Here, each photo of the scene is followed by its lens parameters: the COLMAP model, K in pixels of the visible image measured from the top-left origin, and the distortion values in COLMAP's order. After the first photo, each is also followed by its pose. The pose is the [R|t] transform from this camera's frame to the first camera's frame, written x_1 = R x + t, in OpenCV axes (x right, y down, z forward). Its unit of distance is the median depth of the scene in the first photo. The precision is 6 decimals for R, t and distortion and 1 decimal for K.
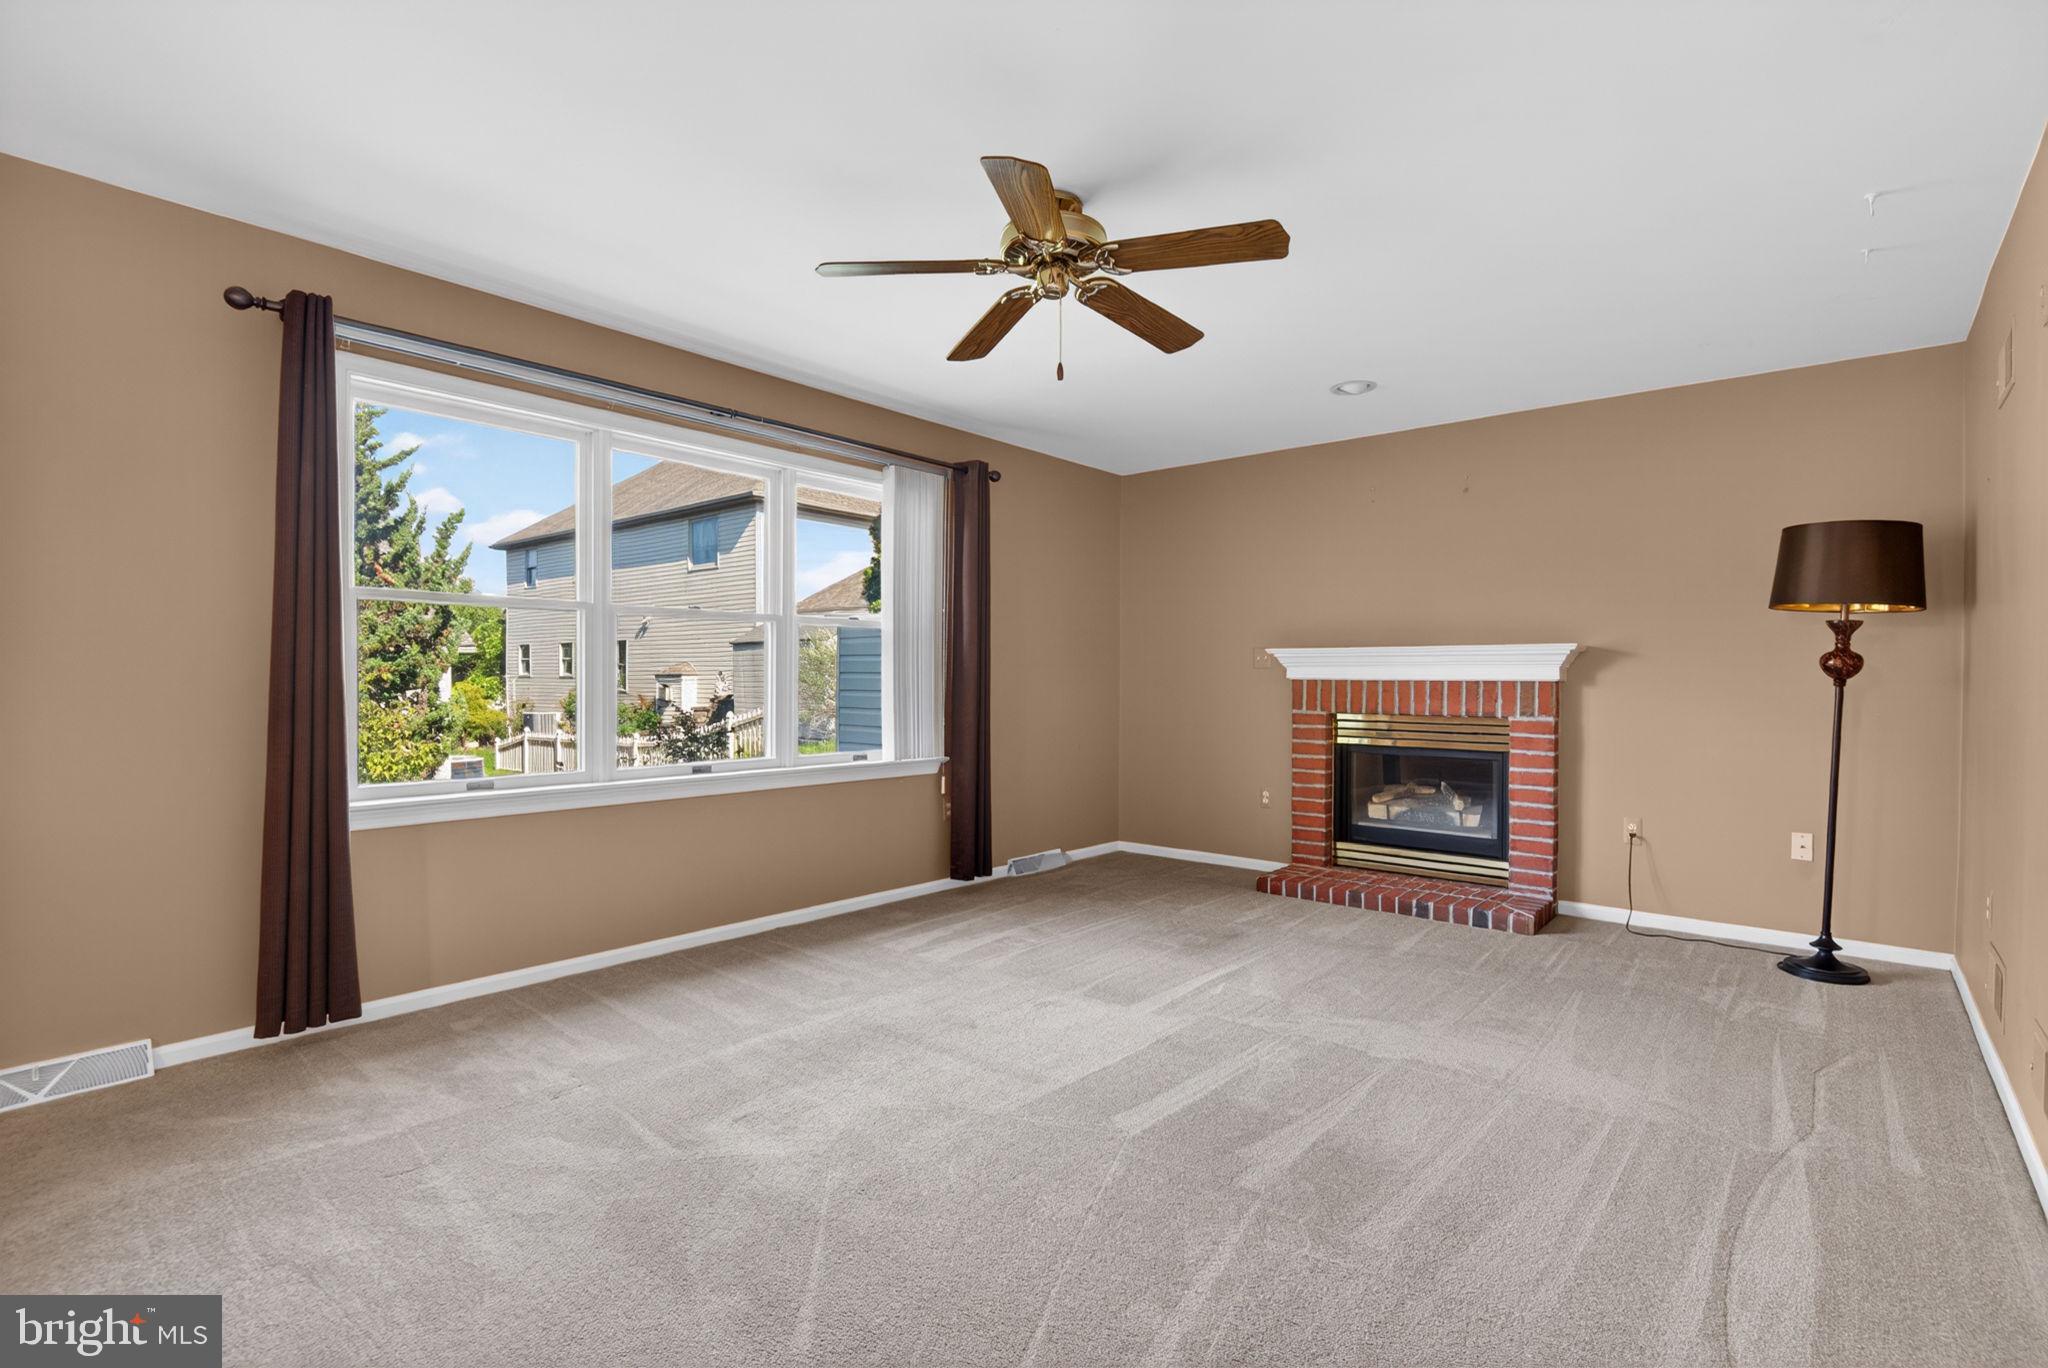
lens RADIAL K [[1017.3, 0, 1030.0], [0, 1017.3, 690.6], [0, 0, 1]] dist [0.000571, -0.000475]
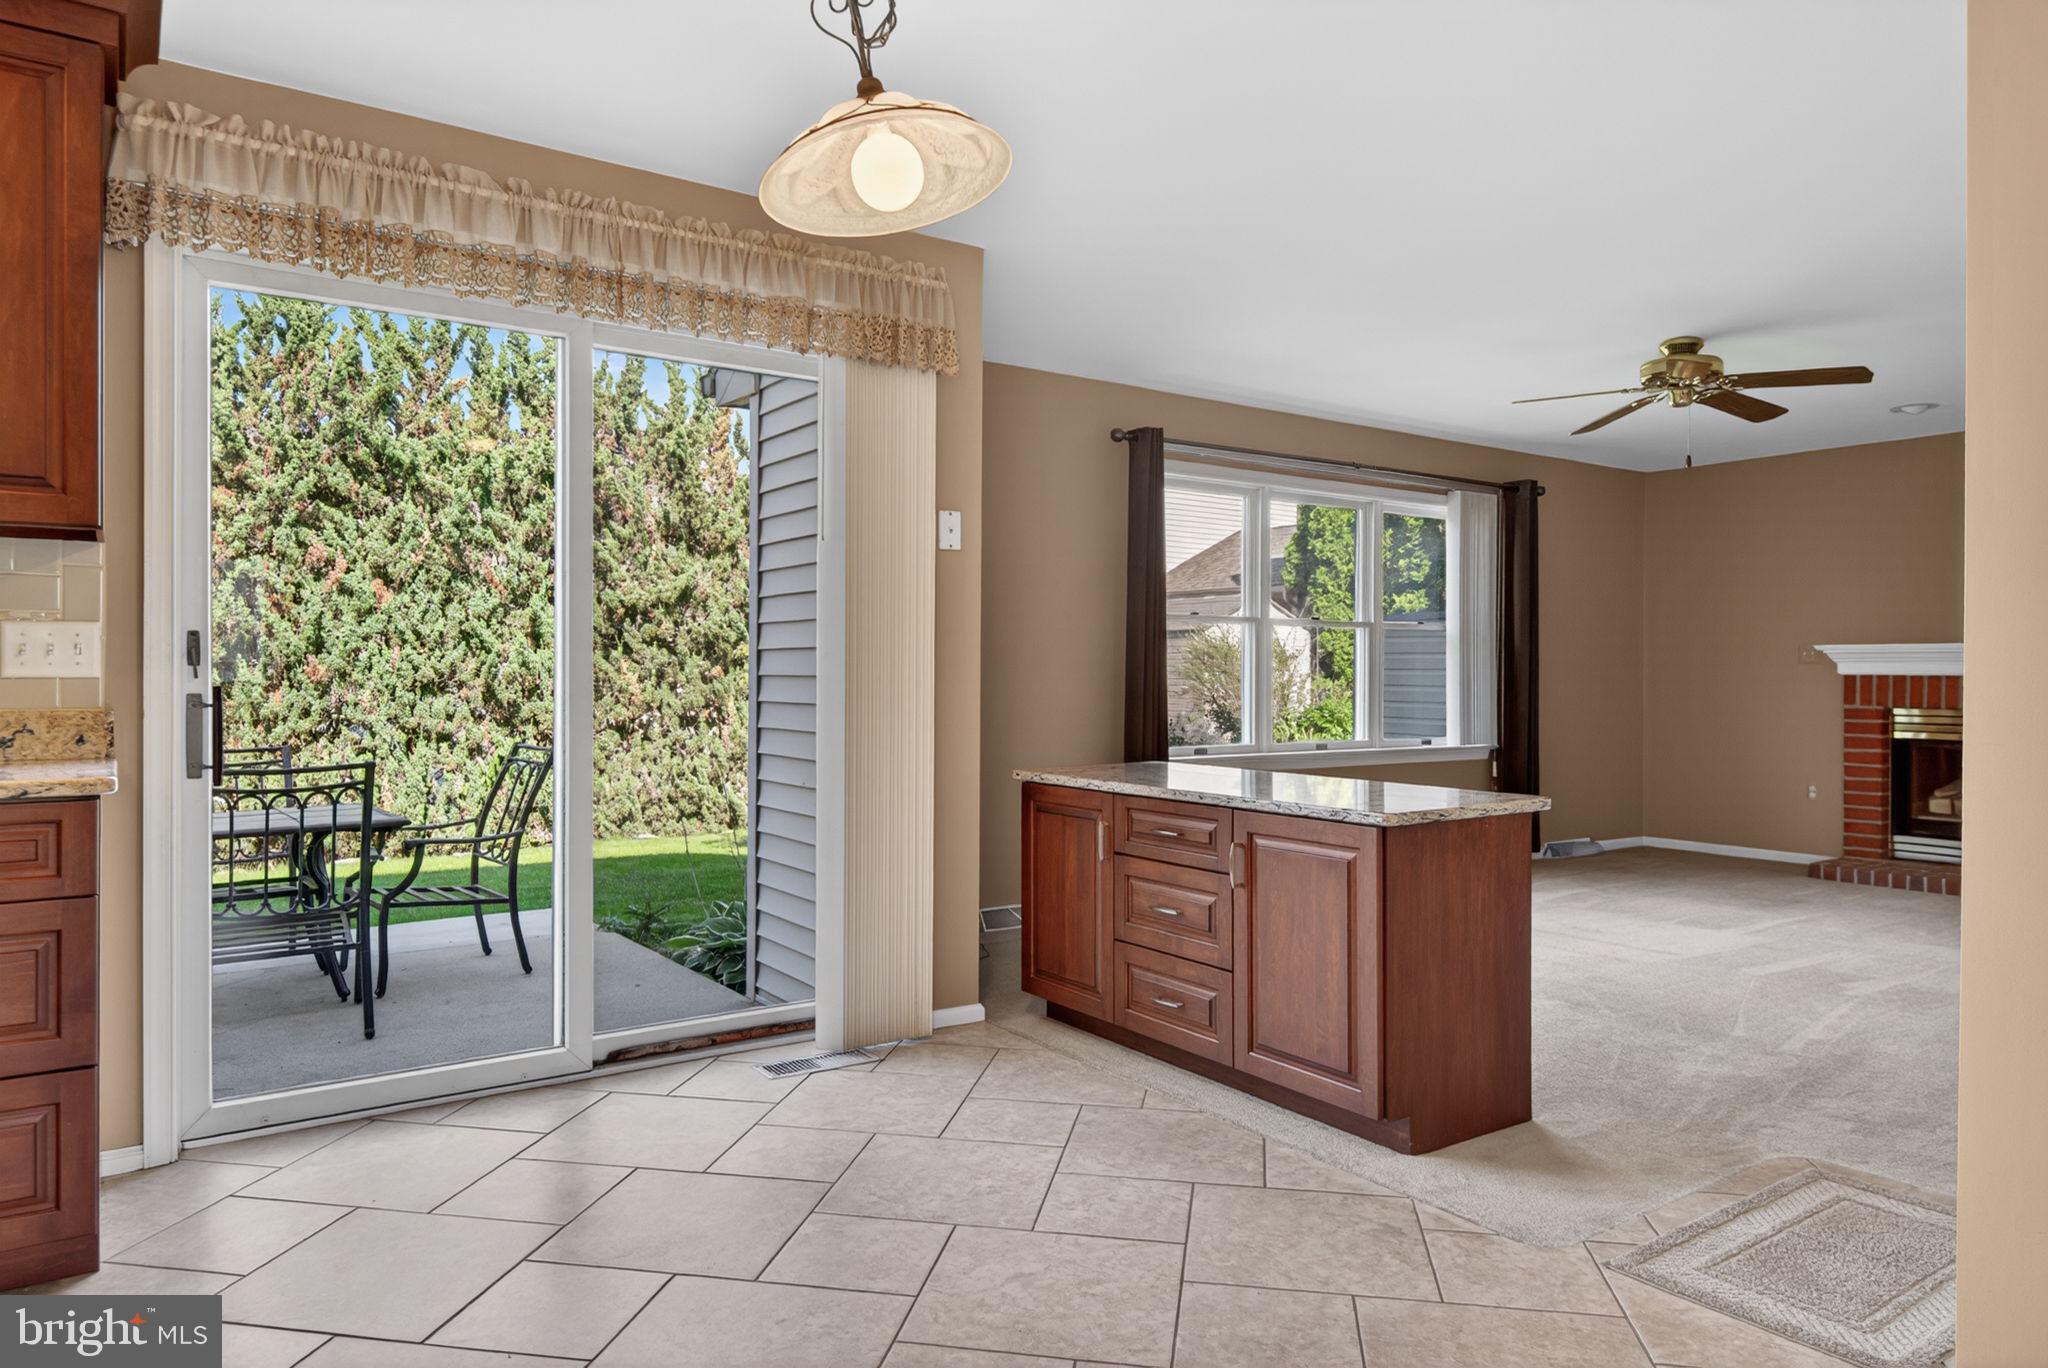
lens RADIAL K [[1234.4, 0, 1024.0], [0, 1234.4, 684.0], [0, 0, 1]] dist [-0.030622, -0.001599]
pose [[0.951731, -0.000127, -0.306934, -0.154763], [-0.002132, 0.999973, -0.007023, 0.008847], [0.306927, 0.007338, 0.951705, -0.424873]]
